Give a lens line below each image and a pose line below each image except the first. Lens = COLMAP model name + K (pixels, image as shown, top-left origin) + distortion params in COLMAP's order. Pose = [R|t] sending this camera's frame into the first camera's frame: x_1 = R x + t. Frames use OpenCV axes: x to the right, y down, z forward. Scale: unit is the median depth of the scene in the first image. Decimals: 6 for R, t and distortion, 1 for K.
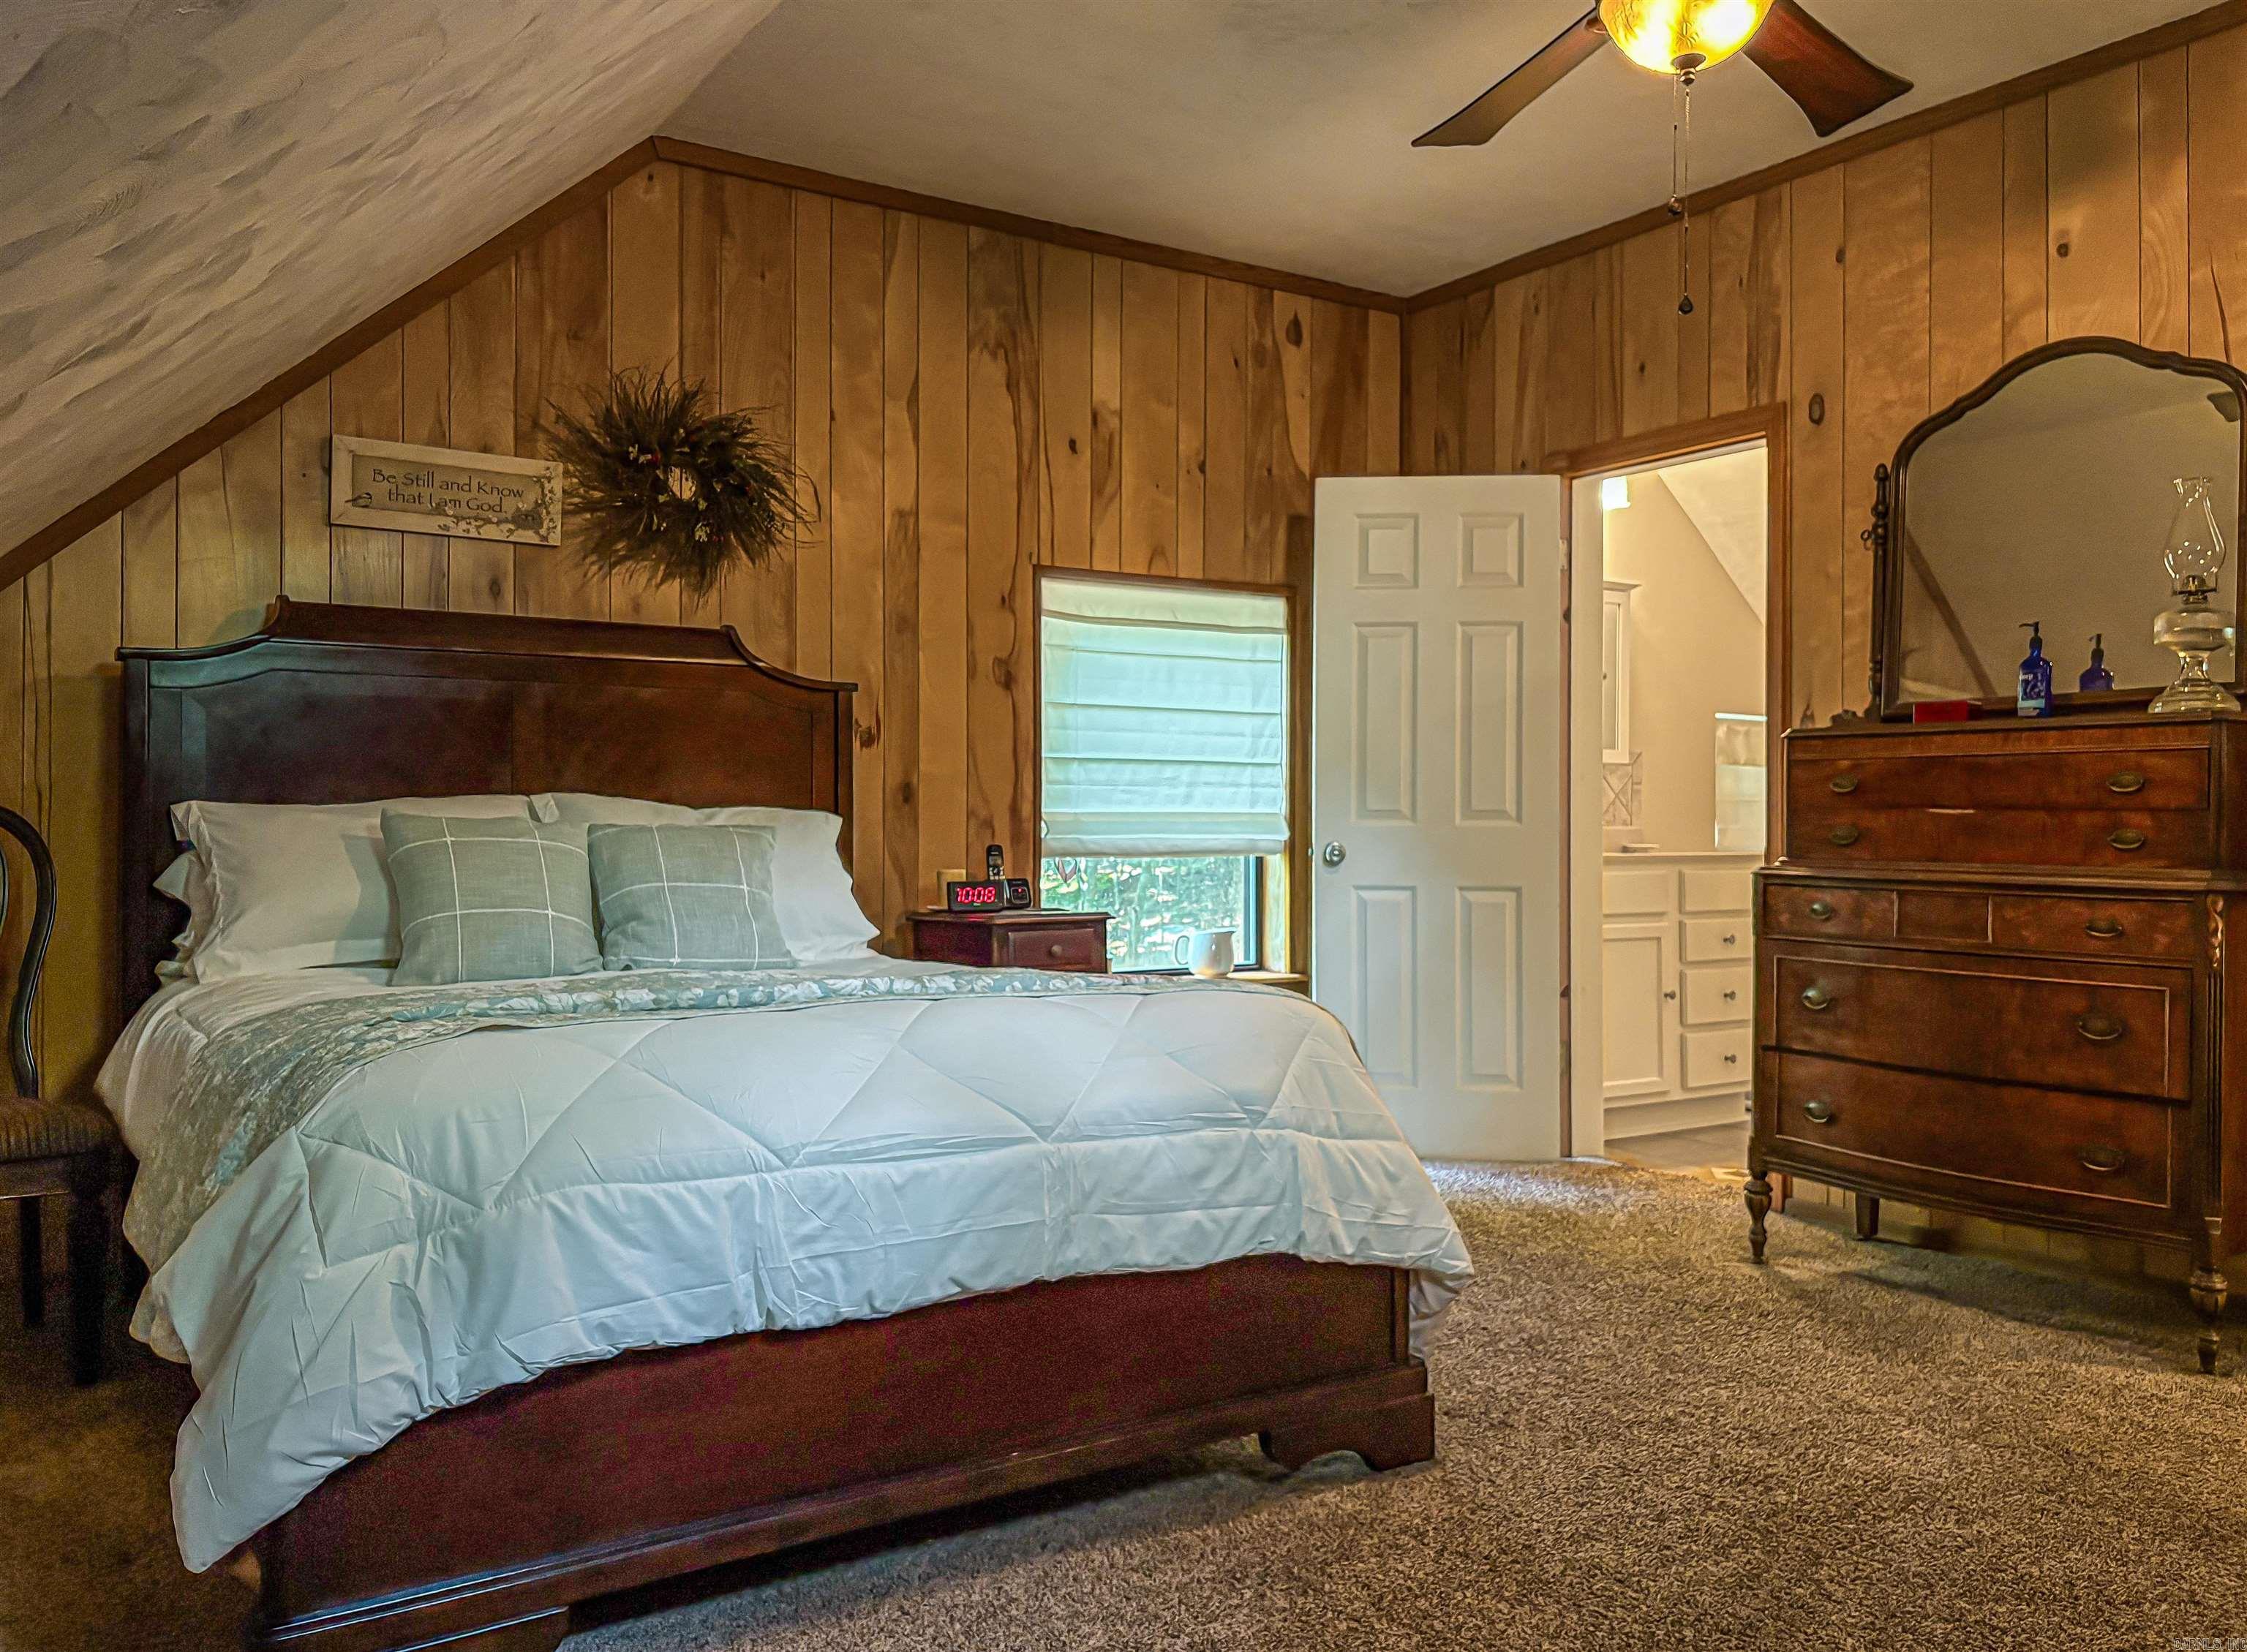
lens RADIAL K [[1717.6, 0, 1148.2], [0, 1717.6, 818.9], [0, 0, 1]] dist [0.113037, -0.163976]
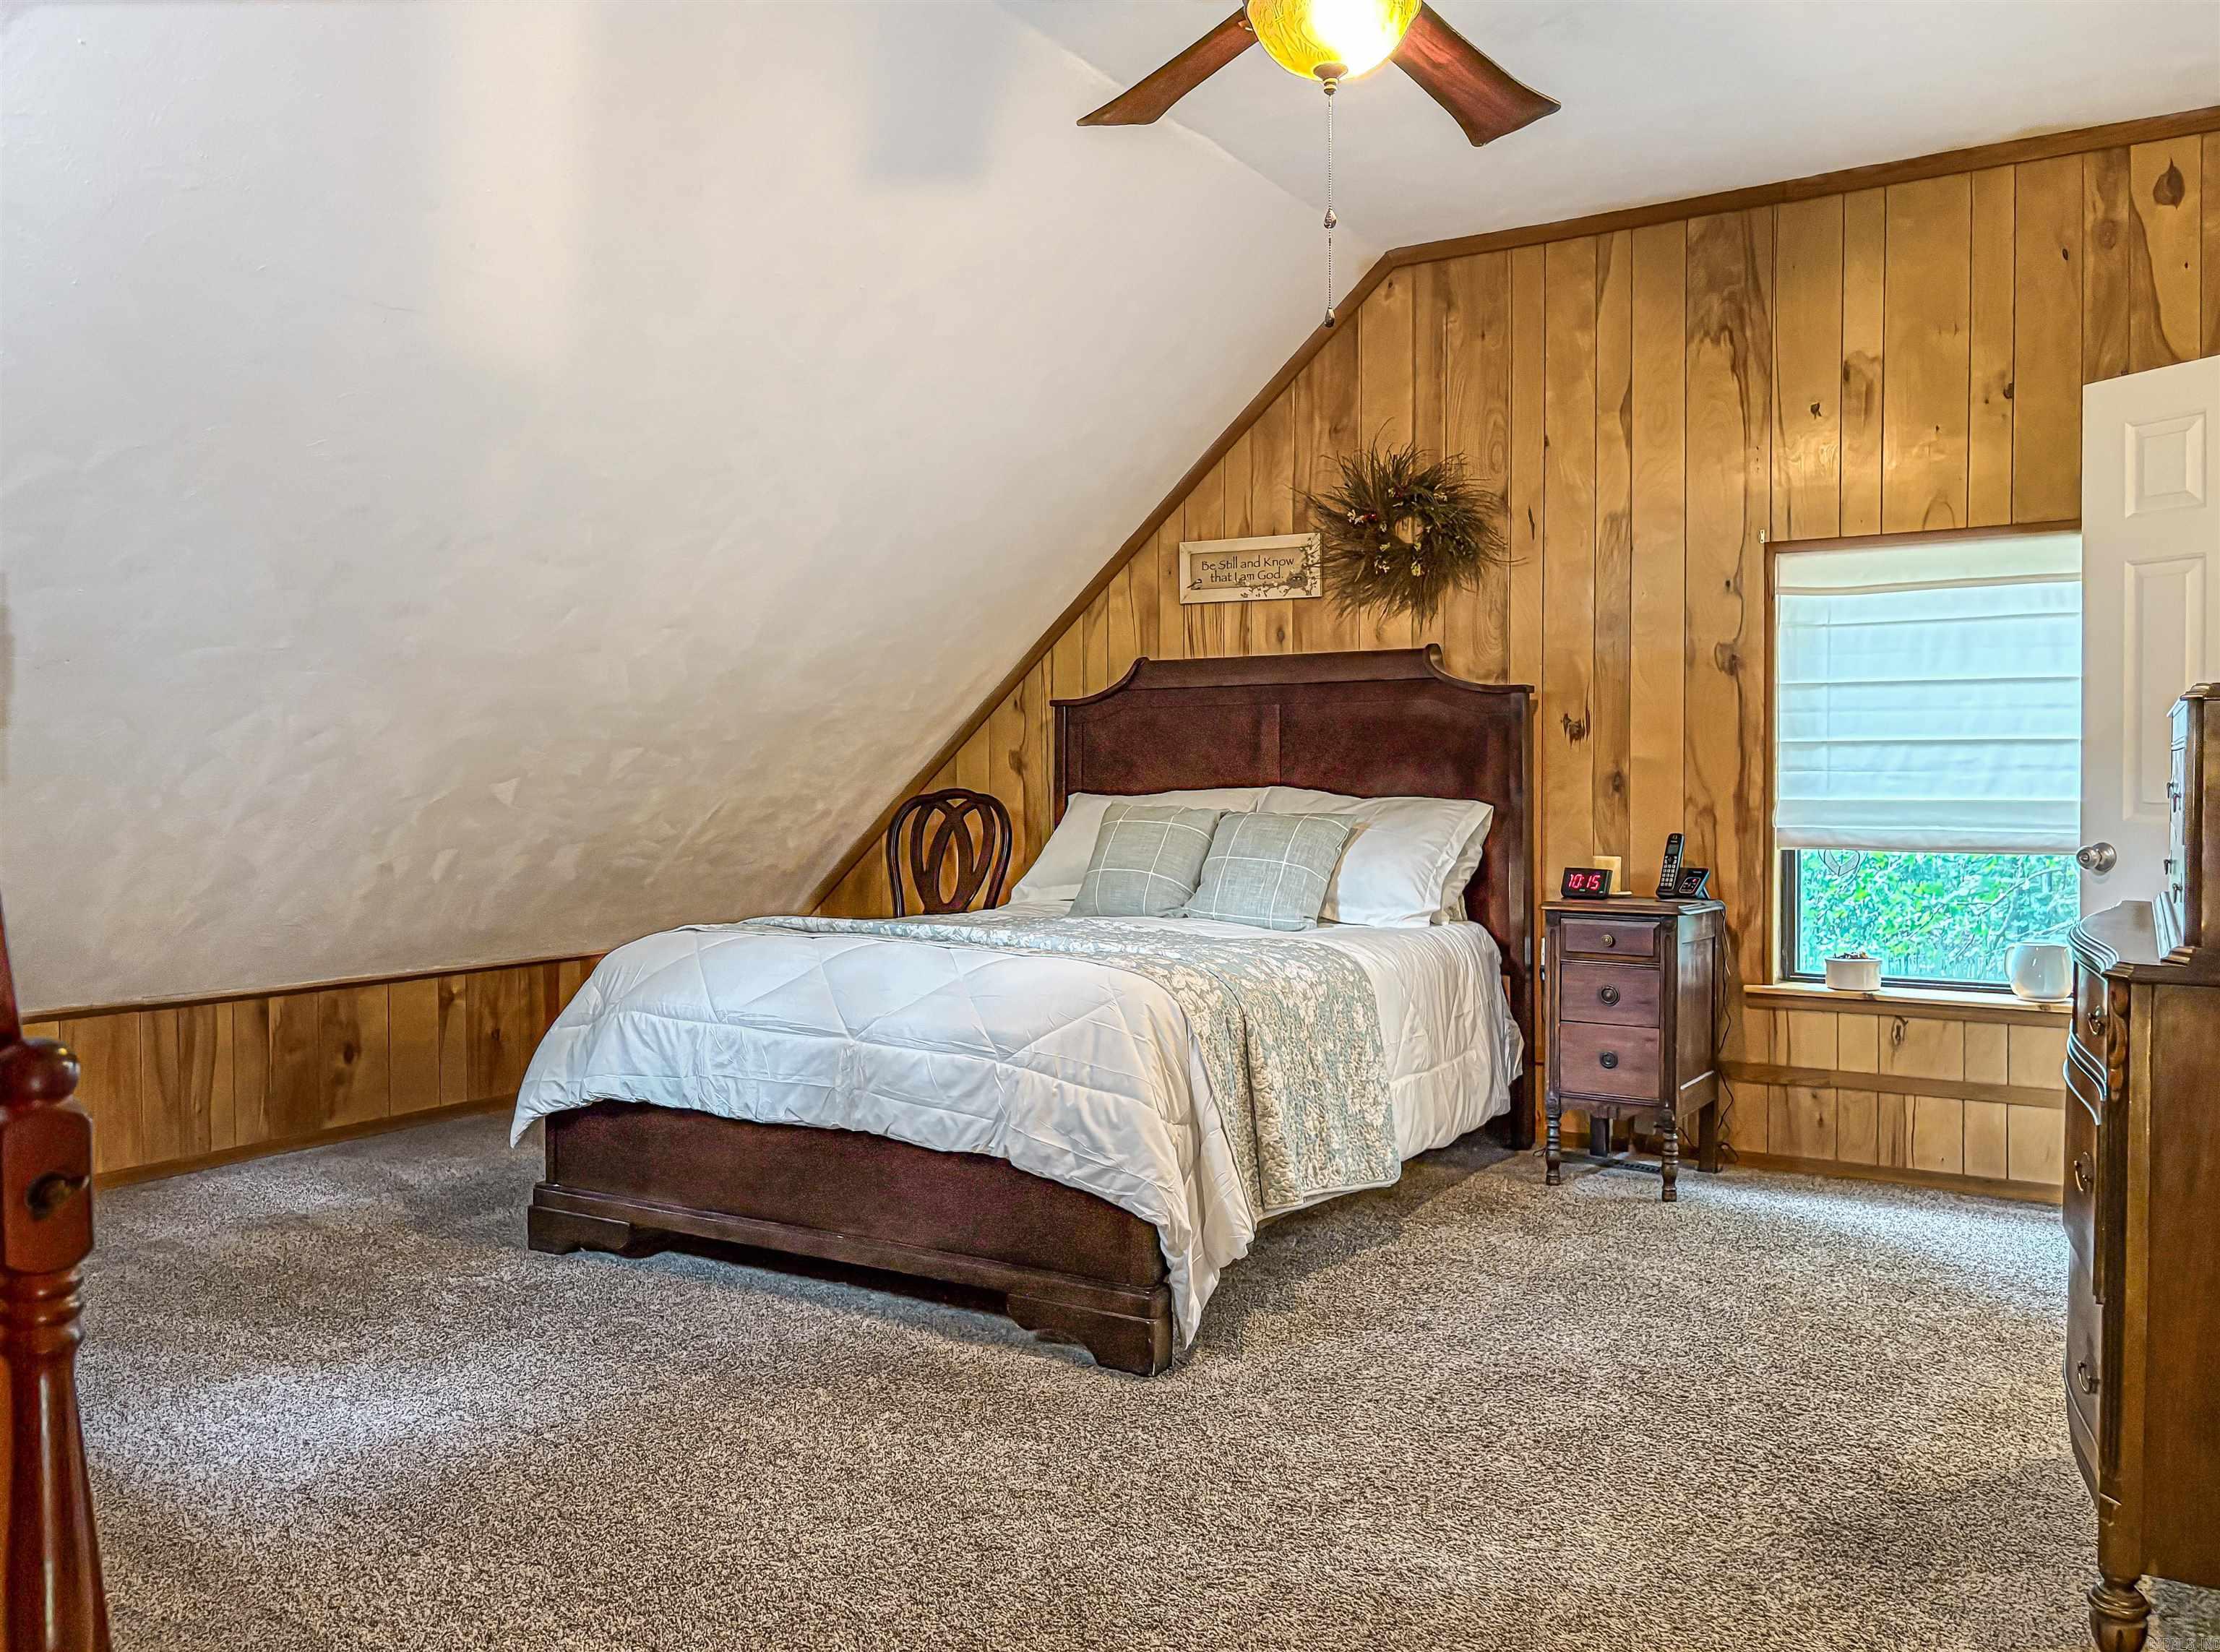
lens RADIAL K [[1691.1, 0, 1142.4], [0, 1691.1, 802.6], [0, 0, 1]] dist [0.035532, -0.041308]
pose [[0.445471, 0.011977, -0.895216, 0.688700], [0.002846, 0.999887, 0.014794, -0.019431], [0.895292, -0.009138, 0.445386, 0.288950]]
